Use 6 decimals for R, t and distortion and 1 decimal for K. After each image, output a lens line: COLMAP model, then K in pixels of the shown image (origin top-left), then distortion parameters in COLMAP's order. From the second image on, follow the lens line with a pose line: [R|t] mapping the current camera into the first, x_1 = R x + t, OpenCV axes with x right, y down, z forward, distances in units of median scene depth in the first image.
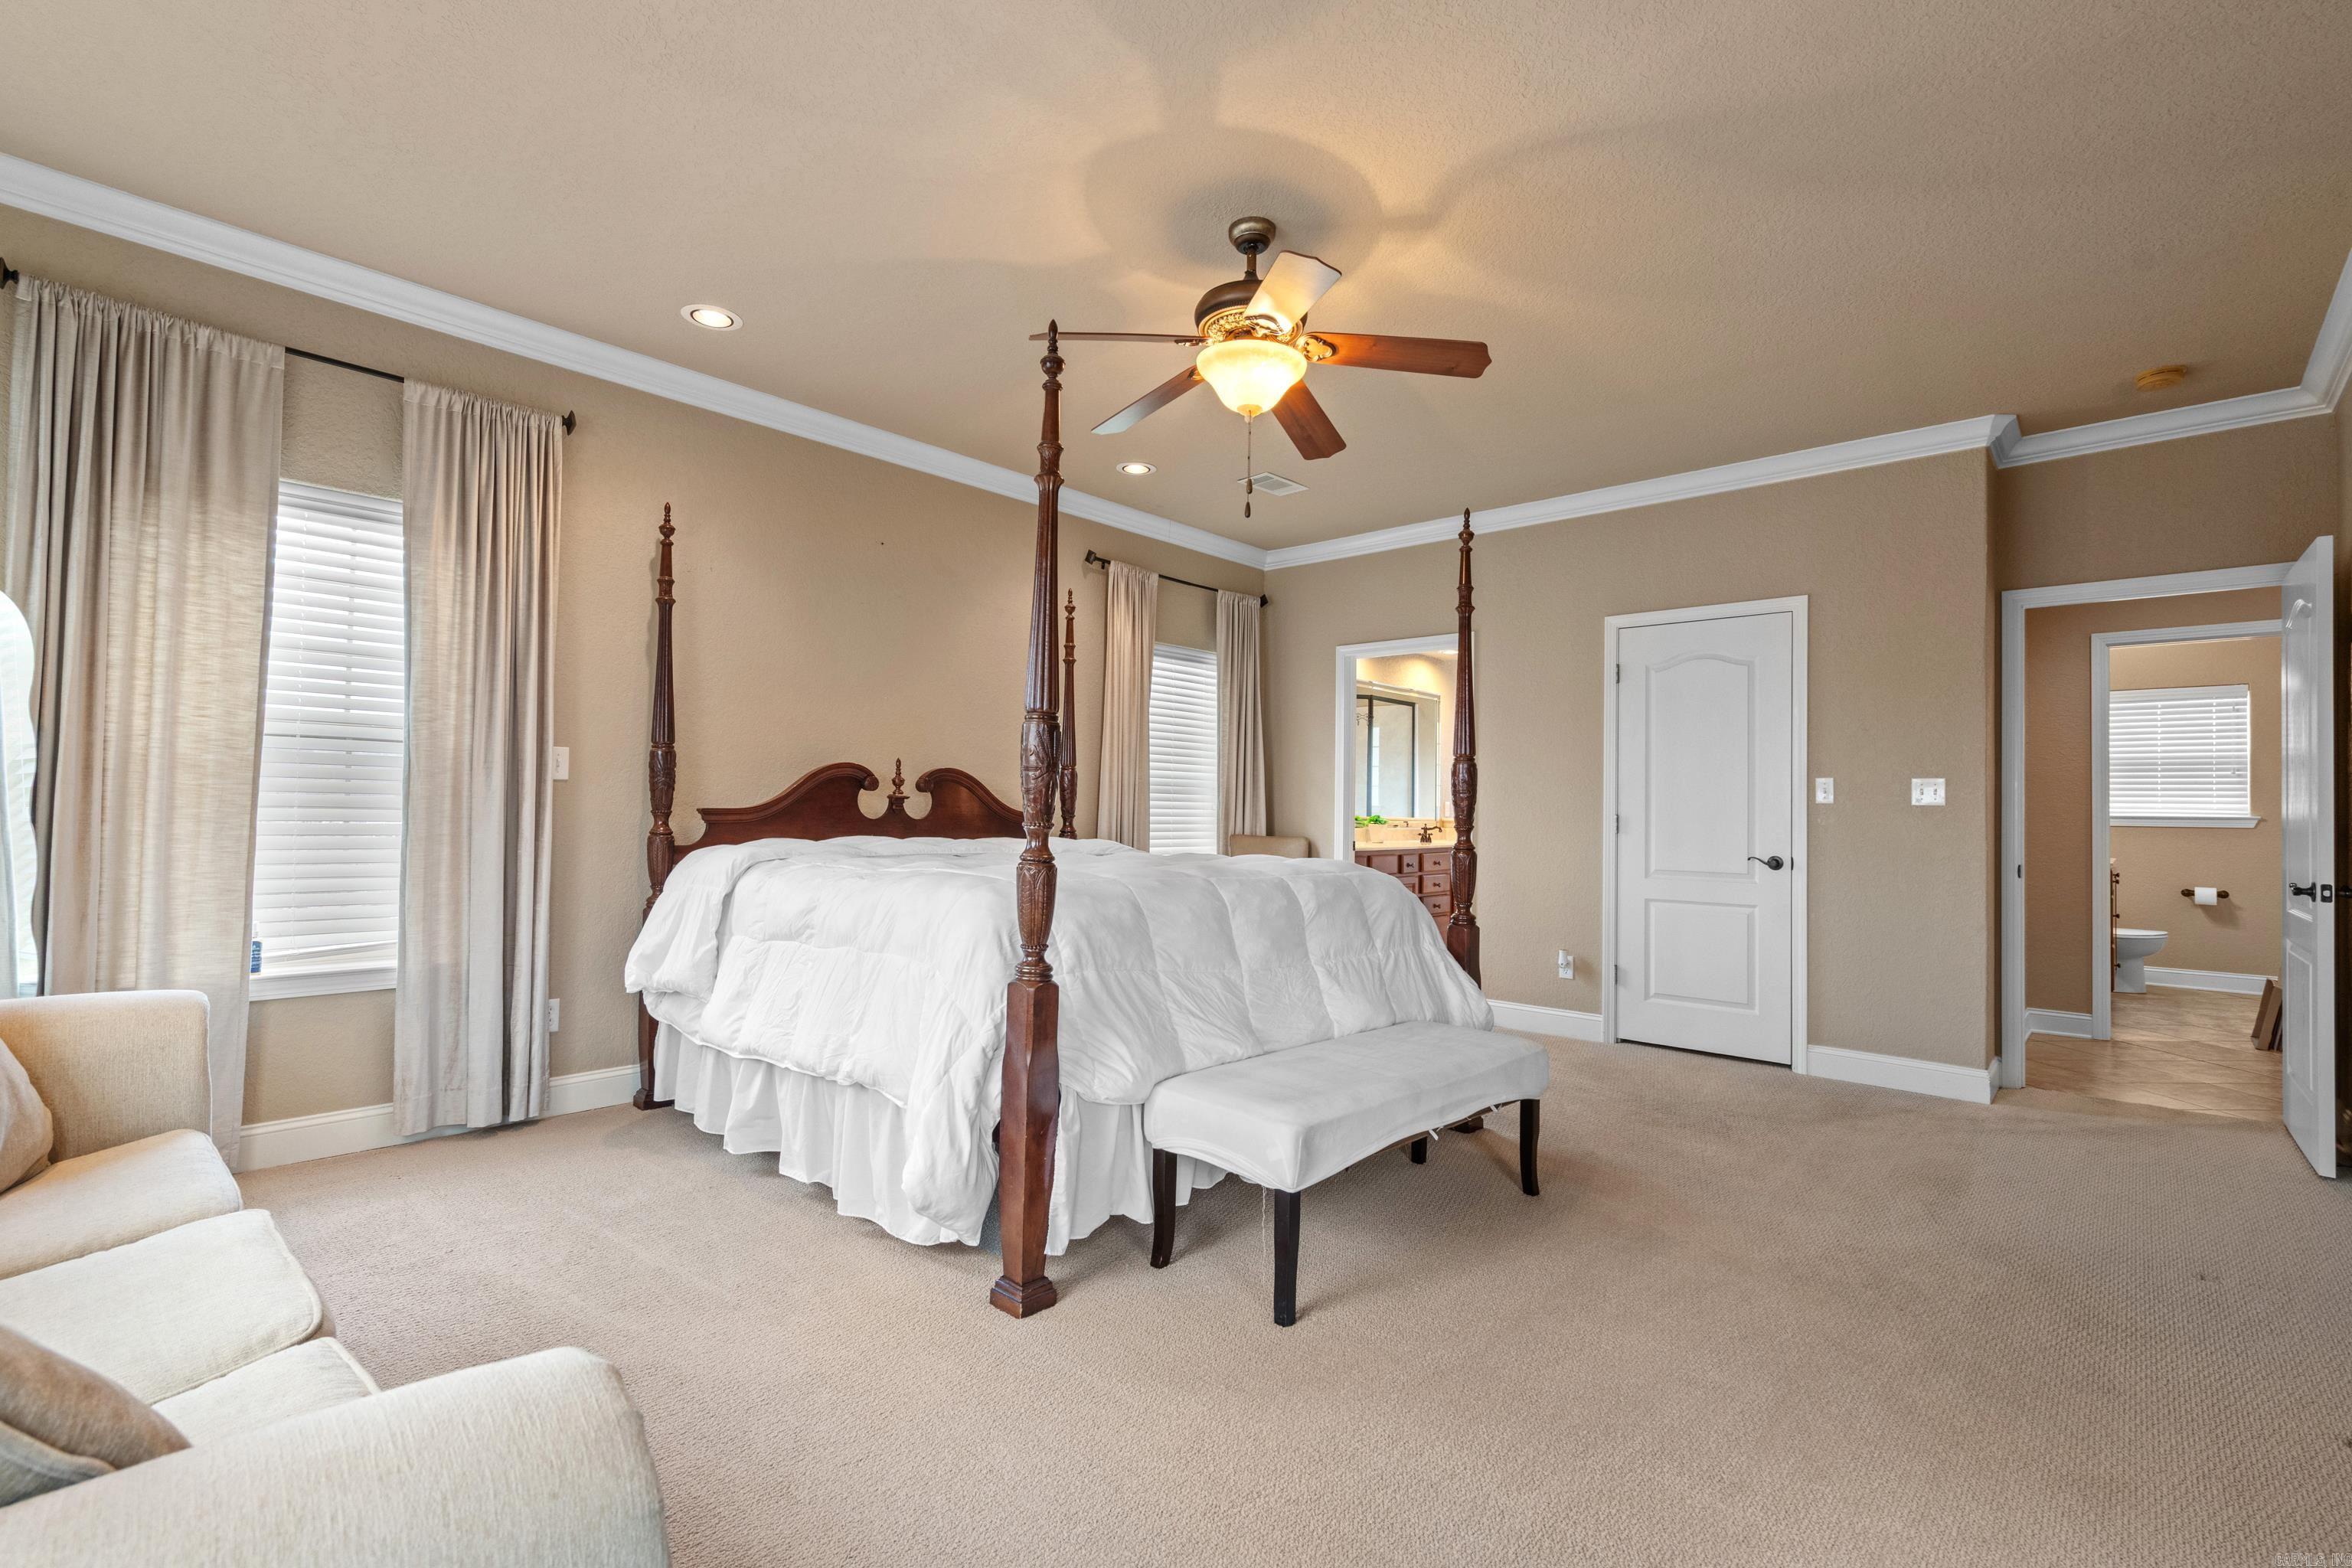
lens RADIAL K [[1084.6, 0, 1176.0], [0, 1084.6, 784.0], [0, 0, 1]] dist [0.103848, 0.000068]
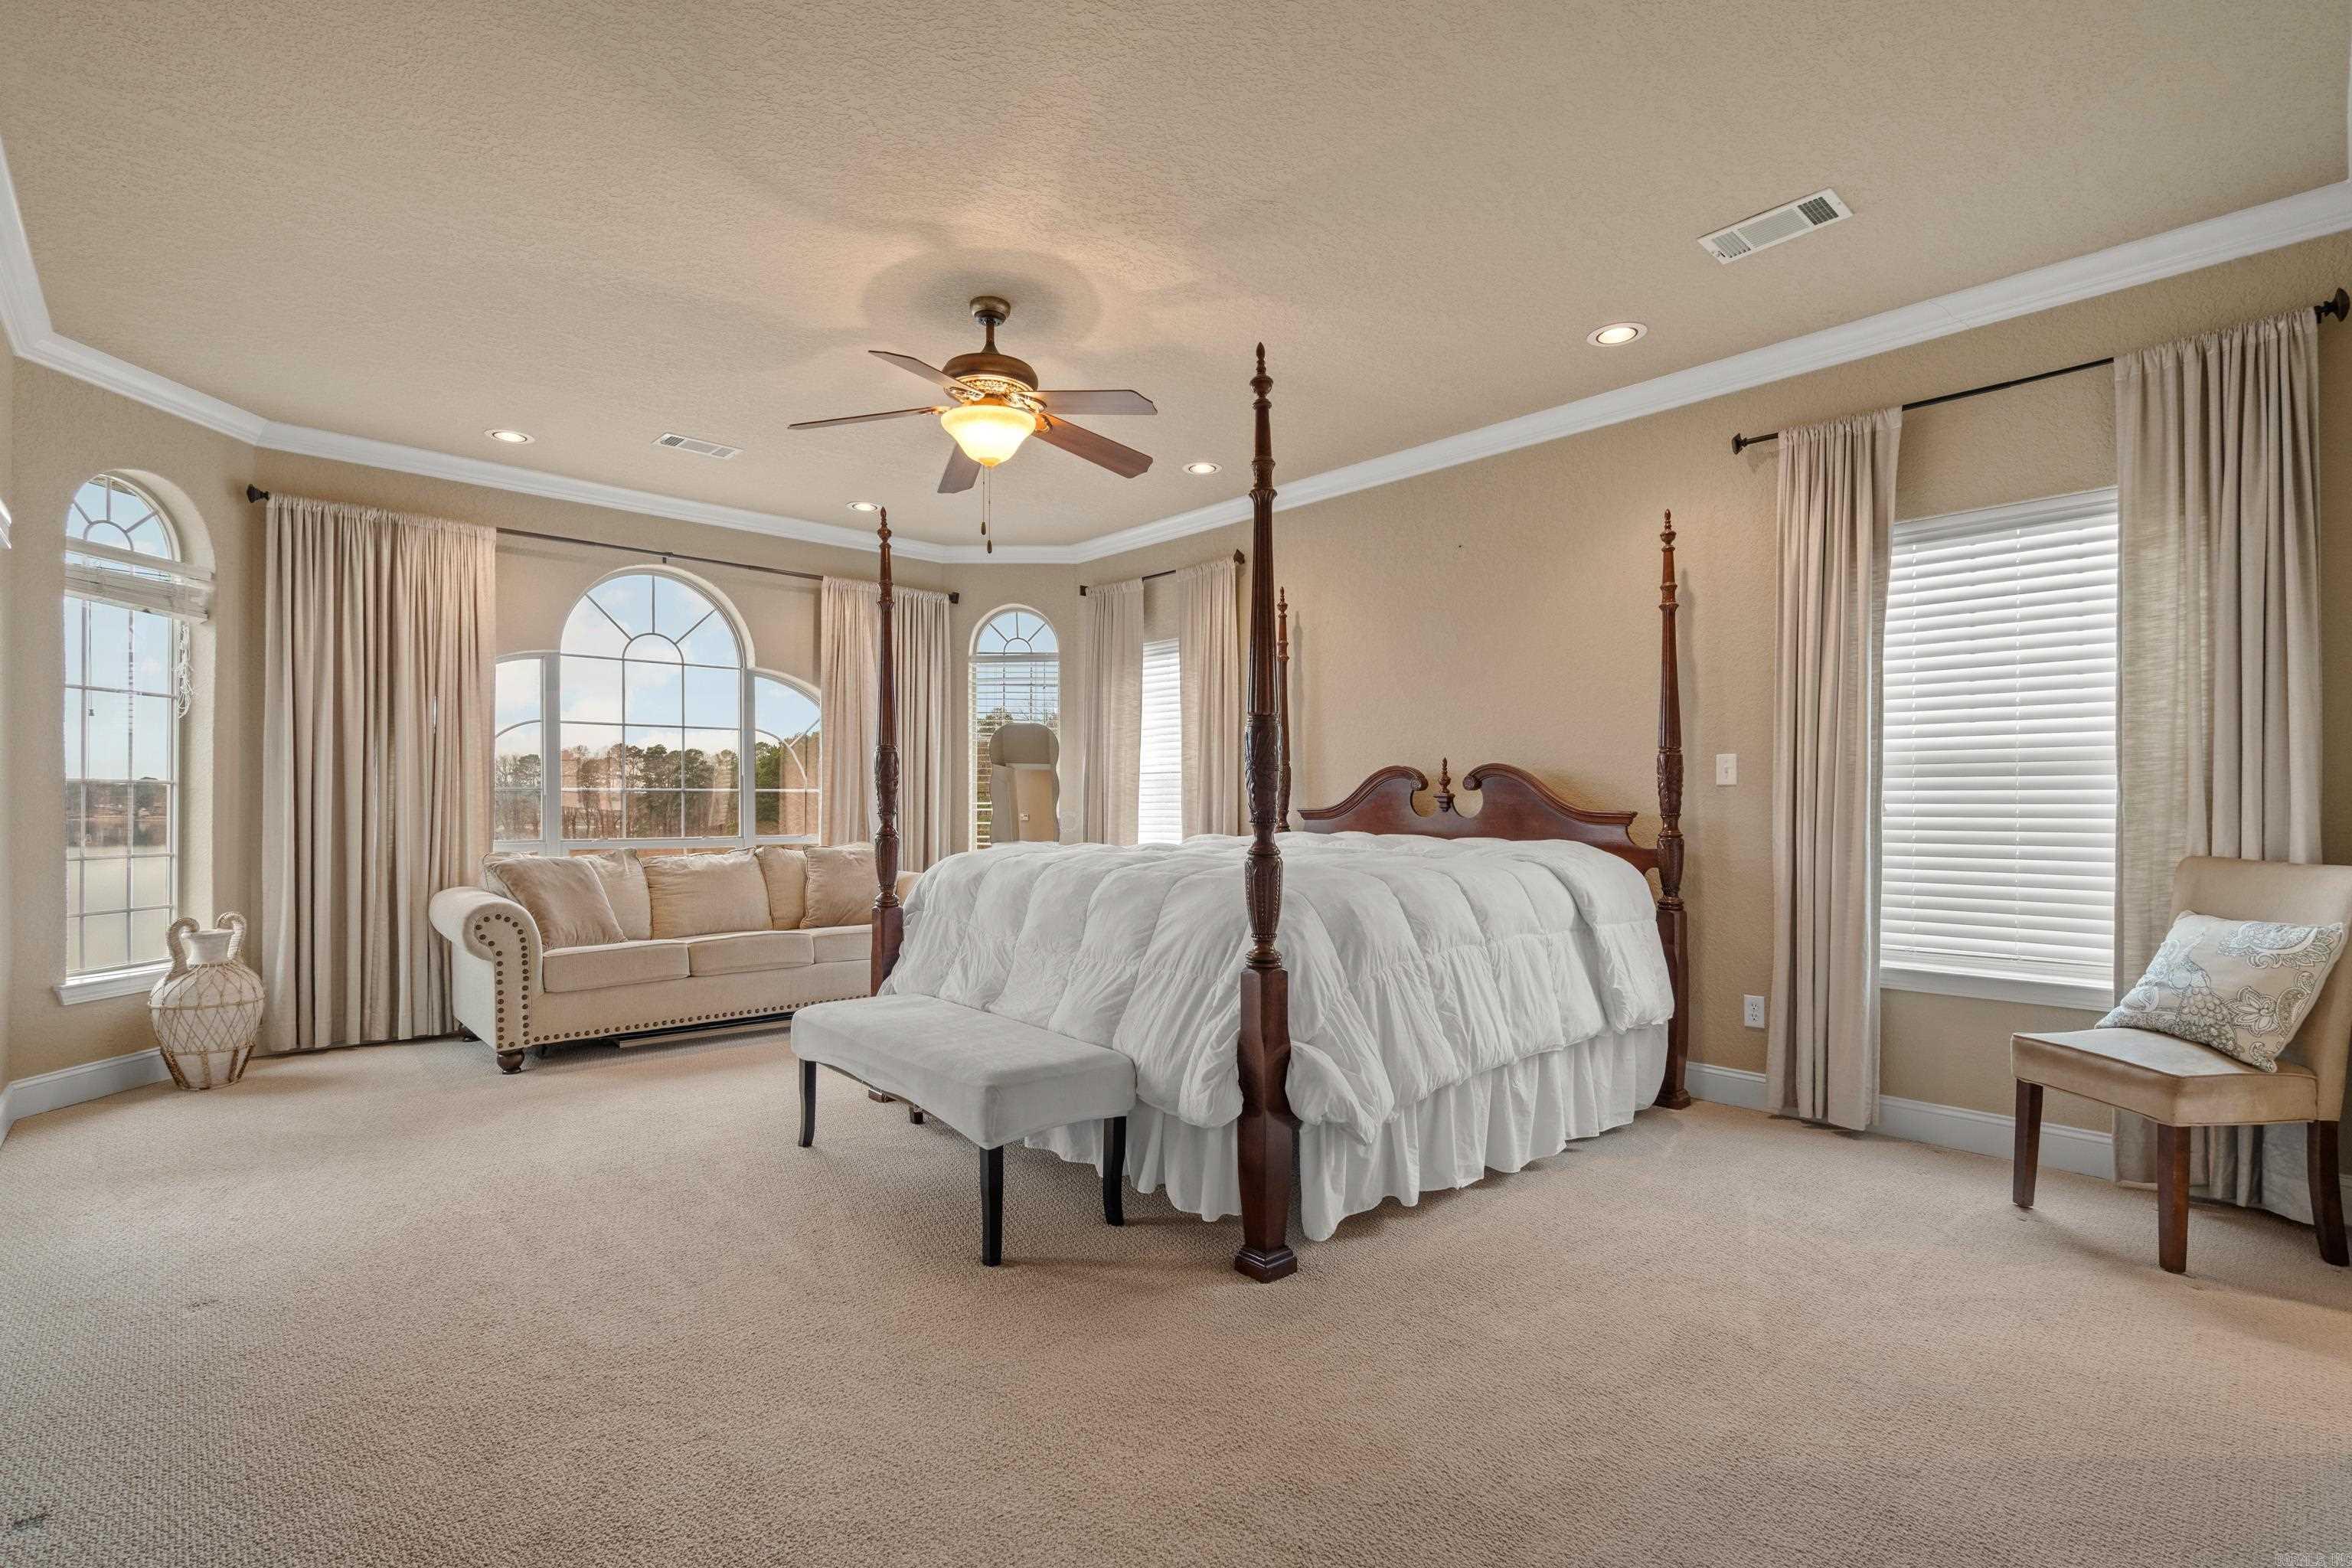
lens RADIAL K [[1068.4, 0, 1161.8], [0, 1068.4, 807.4], [0, 0, 1]] dist [-0.001995, 0.000057]
pose [[-0.092601, -0.004967, -0.995691, 0.753452], [0.016782, 0.999838, -0.006548, 0.024701], [0.995562, -0.017316, -0.092503, 0.829795]]
